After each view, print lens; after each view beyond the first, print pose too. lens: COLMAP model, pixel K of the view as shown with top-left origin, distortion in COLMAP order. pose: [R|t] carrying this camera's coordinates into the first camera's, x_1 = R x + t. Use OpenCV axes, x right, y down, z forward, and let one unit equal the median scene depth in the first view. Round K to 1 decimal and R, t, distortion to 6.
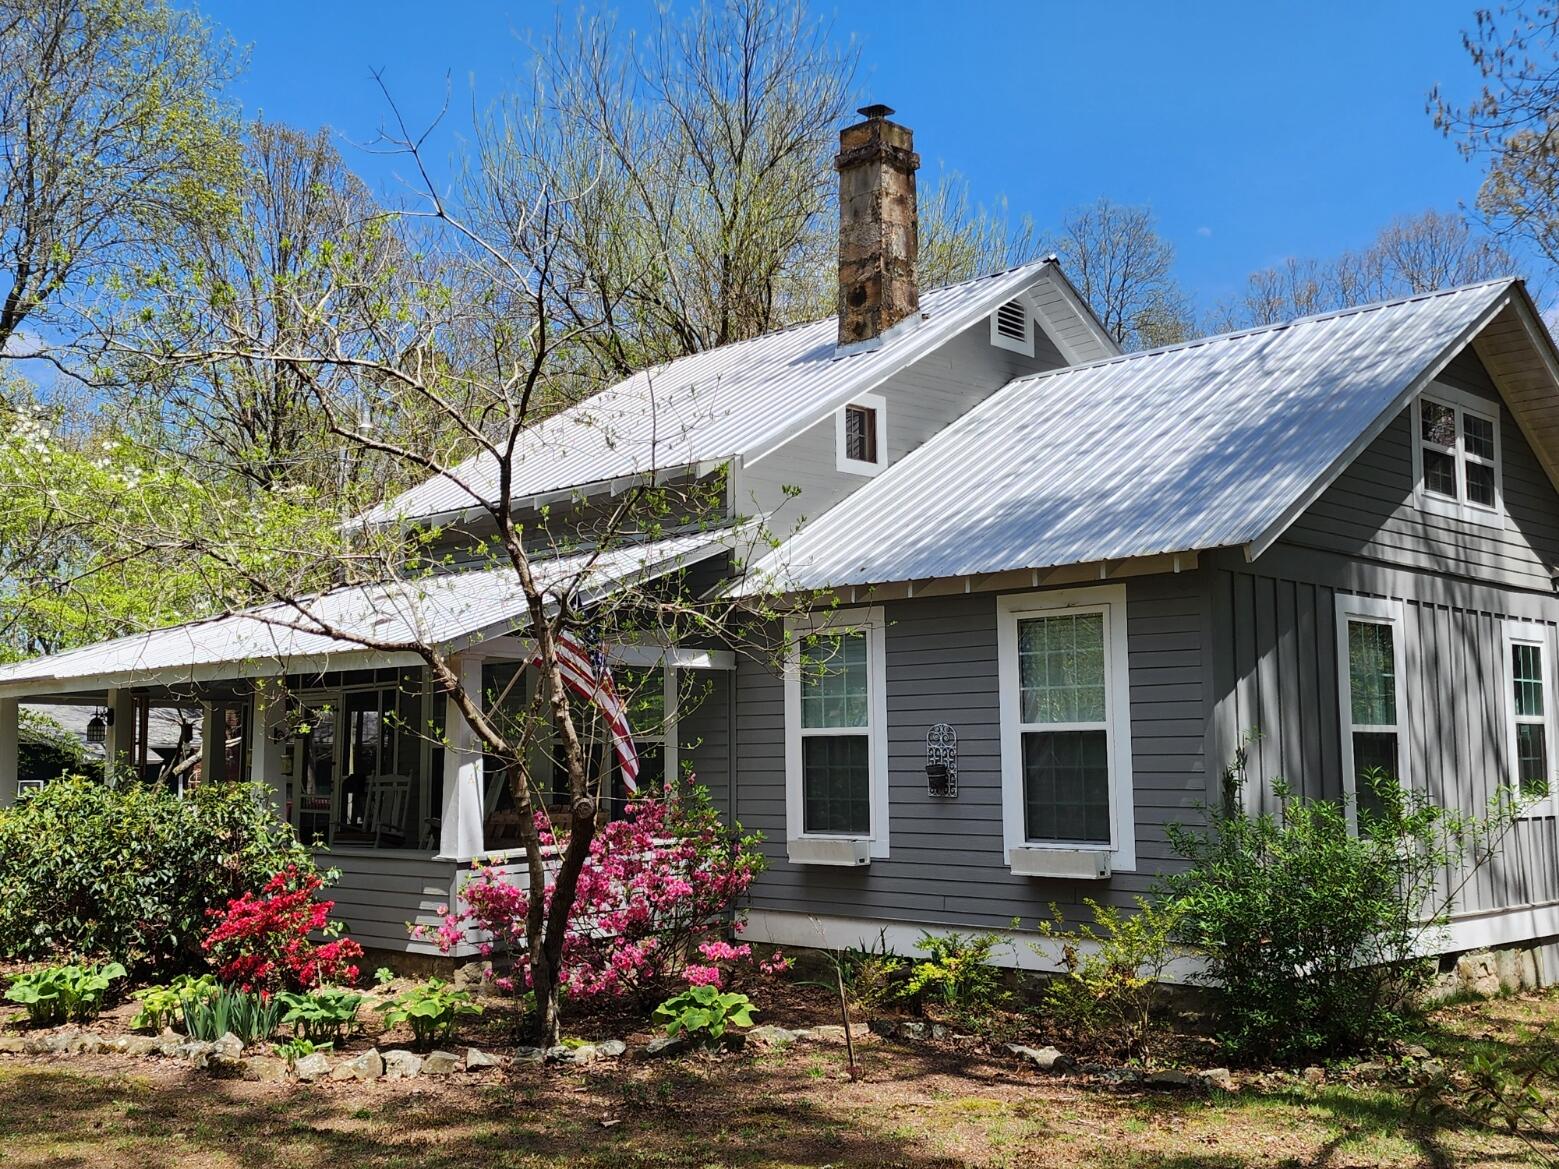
lens RADIAL K [[1601.3, 0, 780.7], [0, 1601.3, 579.7], [0, 0, 1]] dist [0.059694, -0.026159]
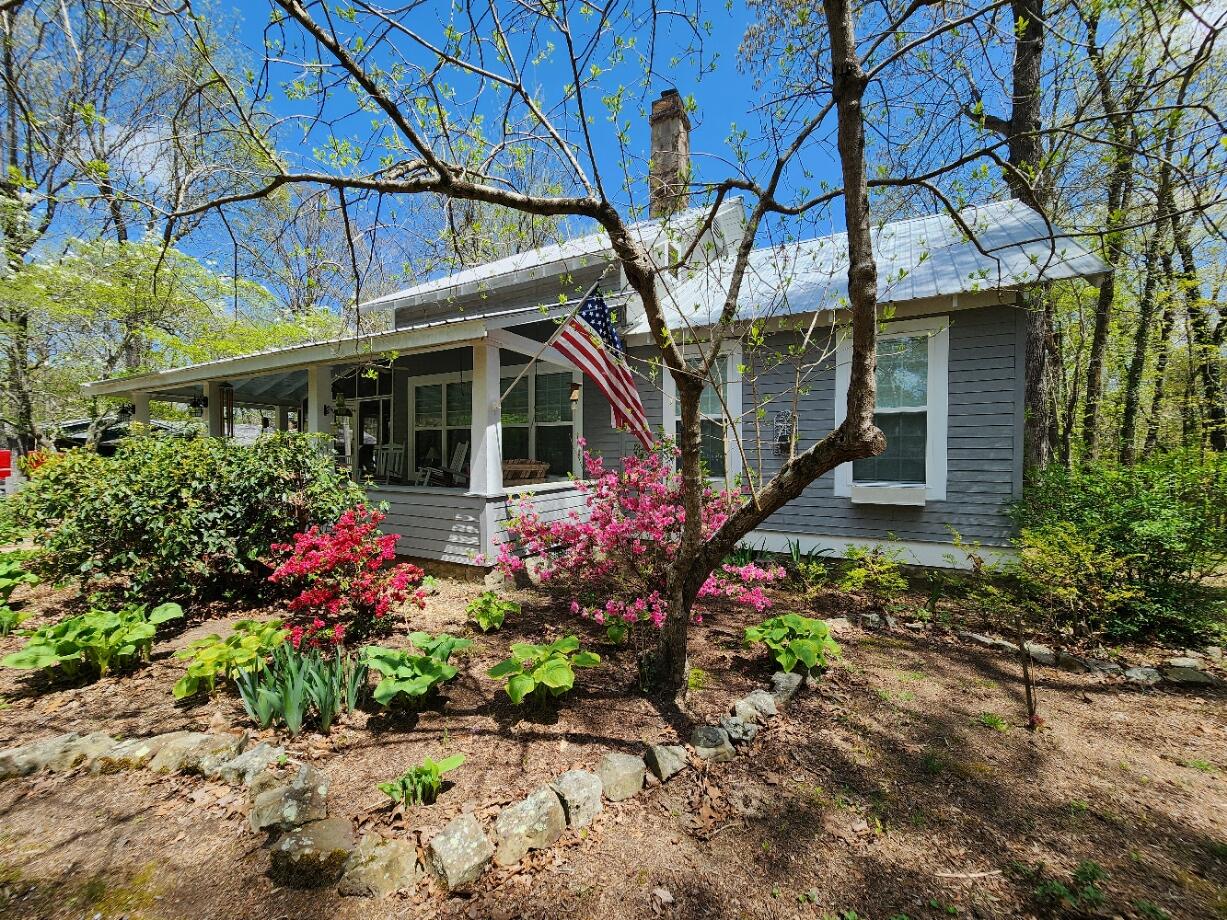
lens RADIAL K [[488.3, 0, 613.5], [0, 488.3, 460.0], [0, 0, 1]] dist [0.001910, 0.000065]
pose [[0.967654, 0.010199, 0.252076, -0.209819], [-0.040635, 0.992437, 0.115834, 0.097905], [-0.248988, -0.122331, 0.960750, 0.613432]]
